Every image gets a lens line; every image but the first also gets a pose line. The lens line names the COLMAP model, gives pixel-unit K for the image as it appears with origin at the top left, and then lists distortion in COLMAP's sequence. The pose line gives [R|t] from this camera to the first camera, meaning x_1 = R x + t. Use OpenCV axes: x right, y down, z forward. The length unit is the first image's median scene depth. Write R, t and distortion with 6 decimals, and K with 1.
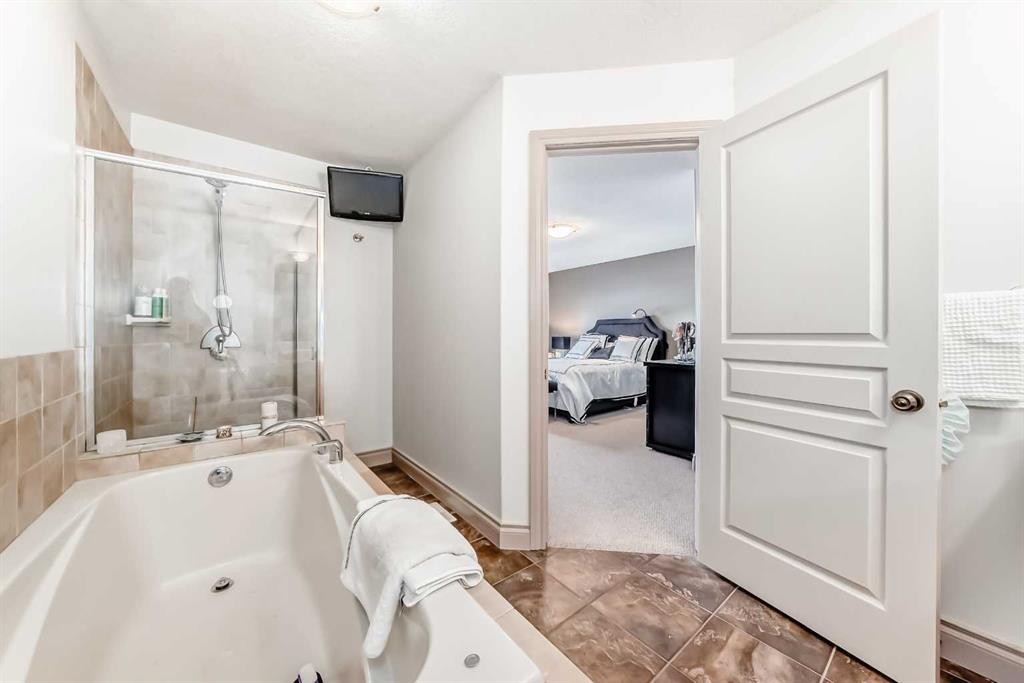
lens RADIAL K [[361.1, 0, 512.4], [0, 361.1, 335.4], [0, 0, 1]] dist [0.000255, 0.000000]
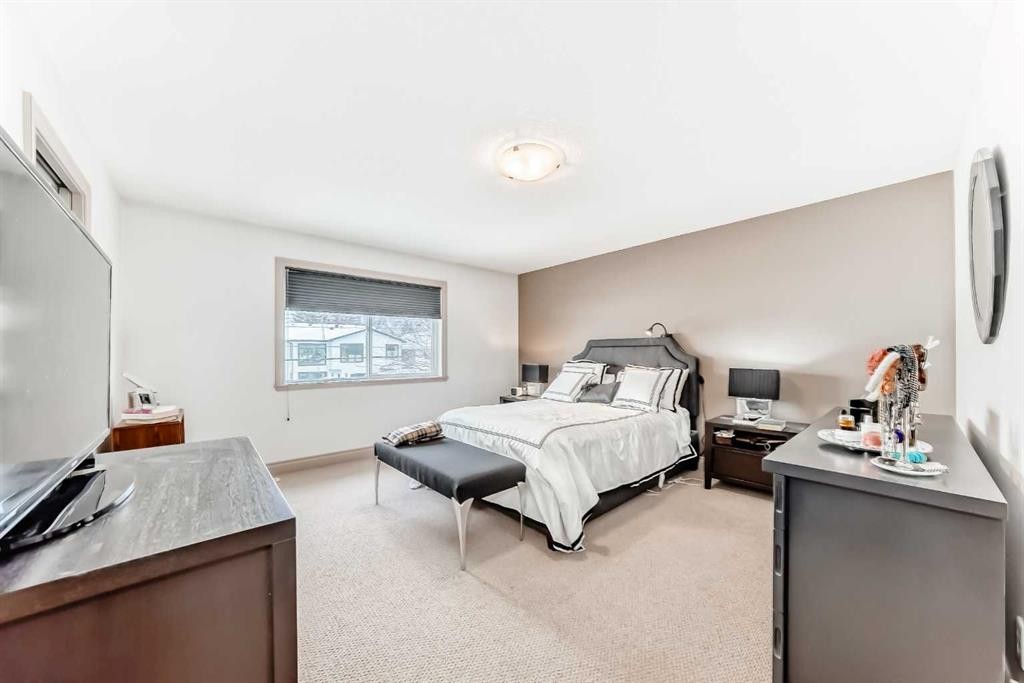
lens RADIAL K [[357.8, 0, 509.9], [0, 357.8, 353.5], [0, 0, 1]] dist [-0.000054, -0.000002]
pose [[0.998460, -0.002186, 0.055434, 0.058210], [0.002472, 0.999984, -0.005087, -0.016788], [-0.055422, 0.005217, 0.998449, 0.386577]]
